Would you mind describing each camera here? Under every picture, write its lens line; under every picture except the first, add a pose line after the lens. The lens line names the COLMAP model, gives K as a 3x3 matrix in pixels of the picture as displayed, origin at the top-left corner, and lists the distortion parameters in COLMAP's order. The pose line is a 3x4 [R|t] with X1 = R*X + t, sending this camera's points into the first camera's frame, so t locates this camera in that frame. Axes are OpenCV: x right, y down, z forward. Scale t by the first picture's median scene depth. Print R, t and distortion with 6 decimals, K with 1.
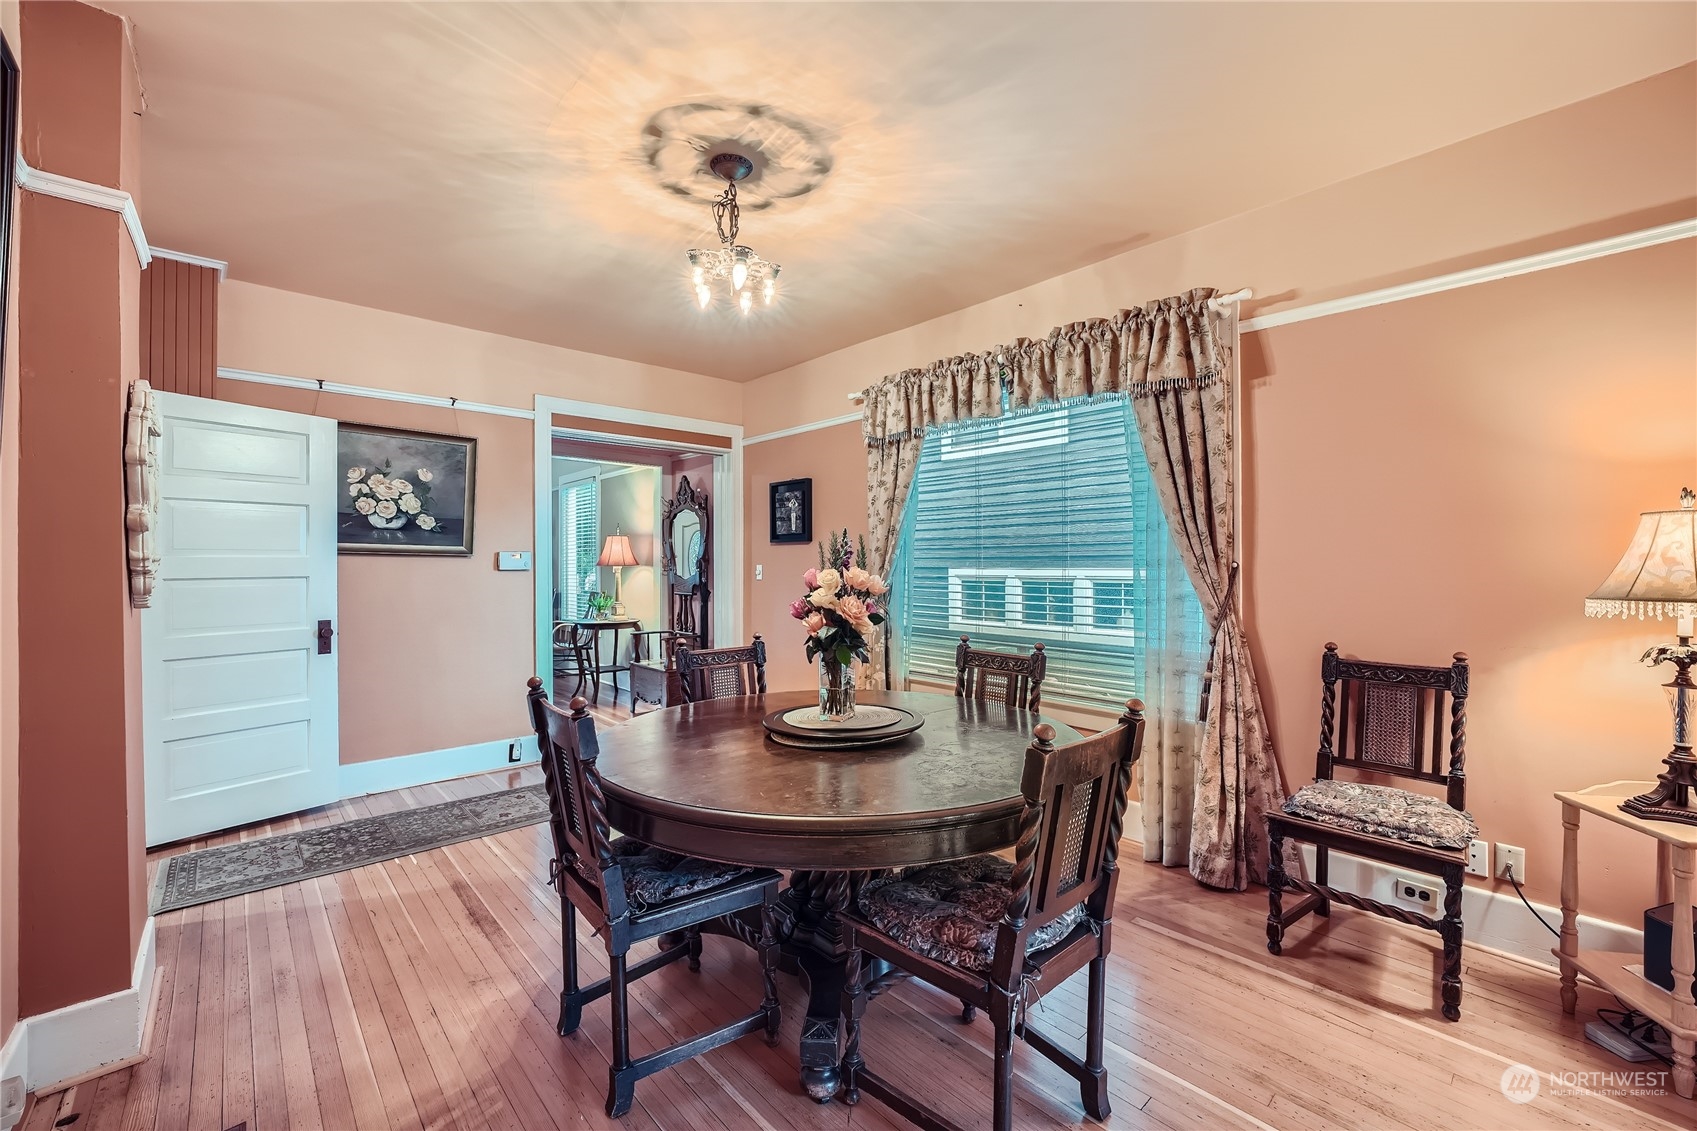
lens RADIAL K [[686.8, 0, 844.3], [0, 686.8, 563.6], [0, 0, 1]] dist [-0.023735, 0.000409]
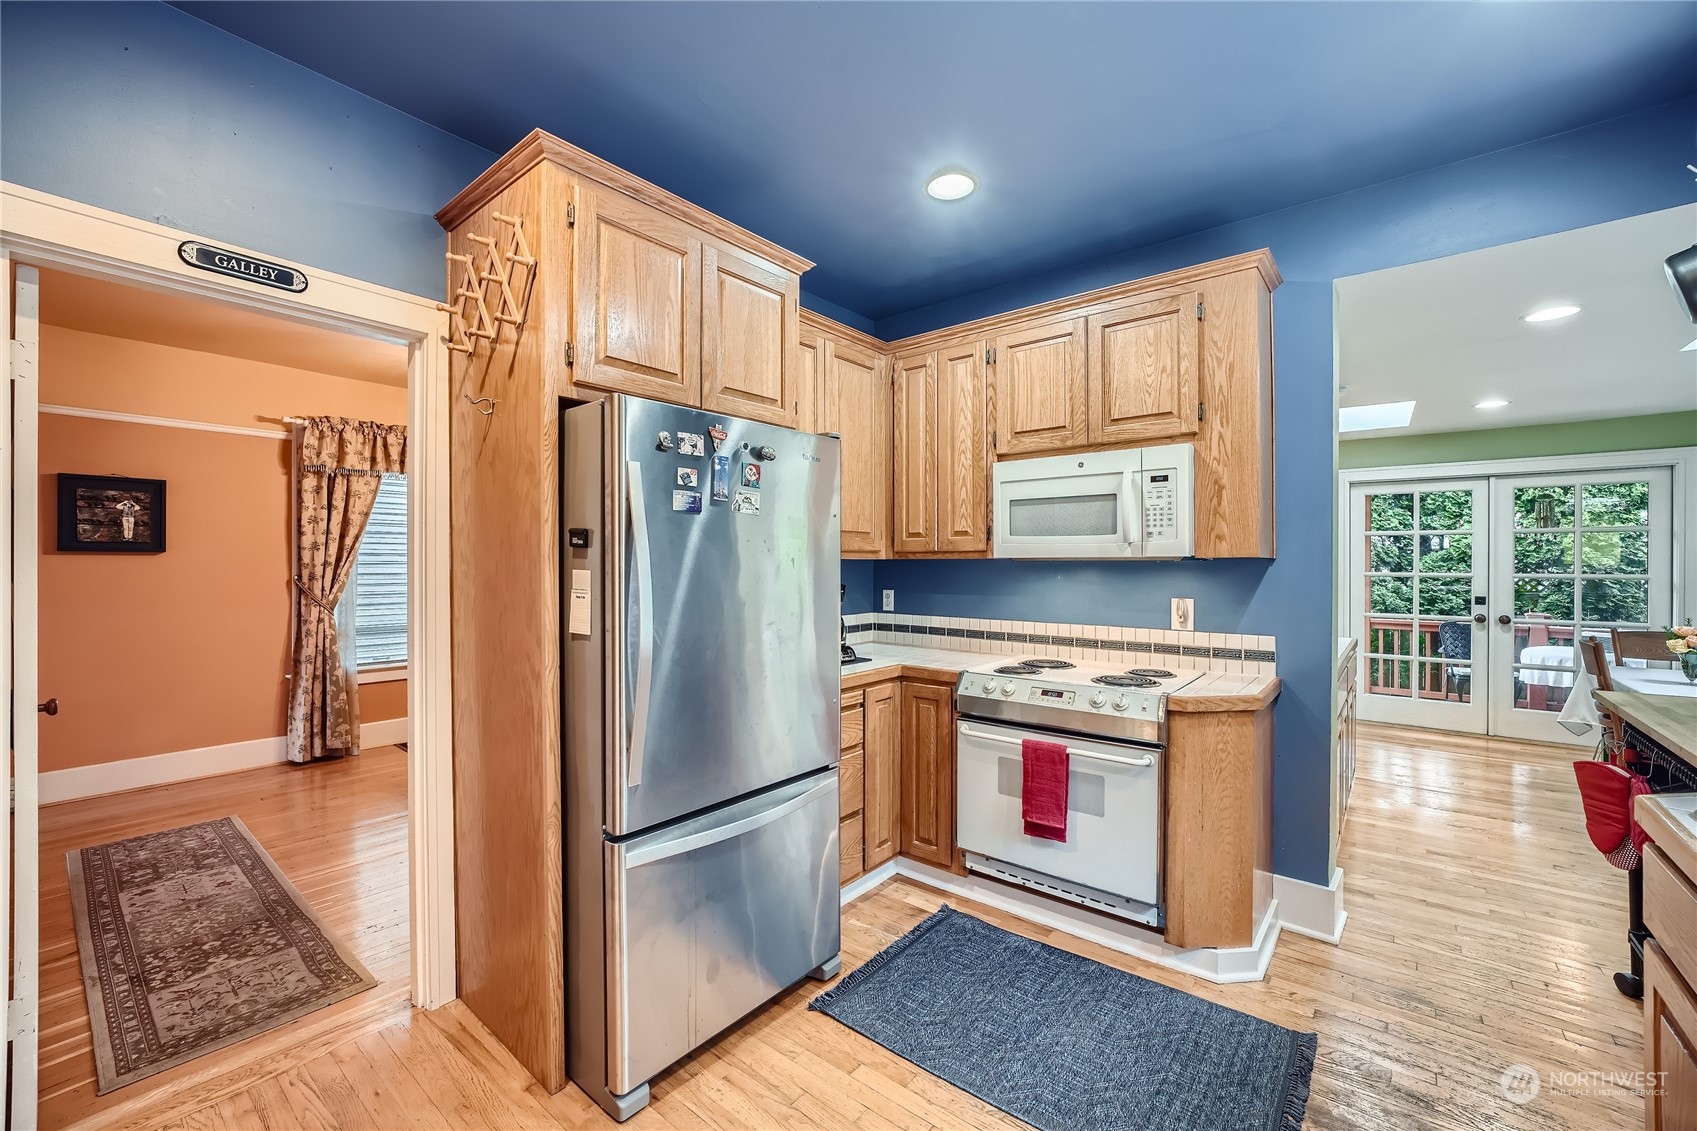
lens RADIAL K [[680.6, 0, 844.3], [0, 680.6, 564.7], [0, 0, 1]] dist [-0.018840, 0.000368]
pose [[-0.144494, 0.000877, 0.989505, -1.948685], [-0.001423, 0.999998, -0.001094, -0.031726], [-0.989505, -0.001566, -0.144493, 0.498108]]
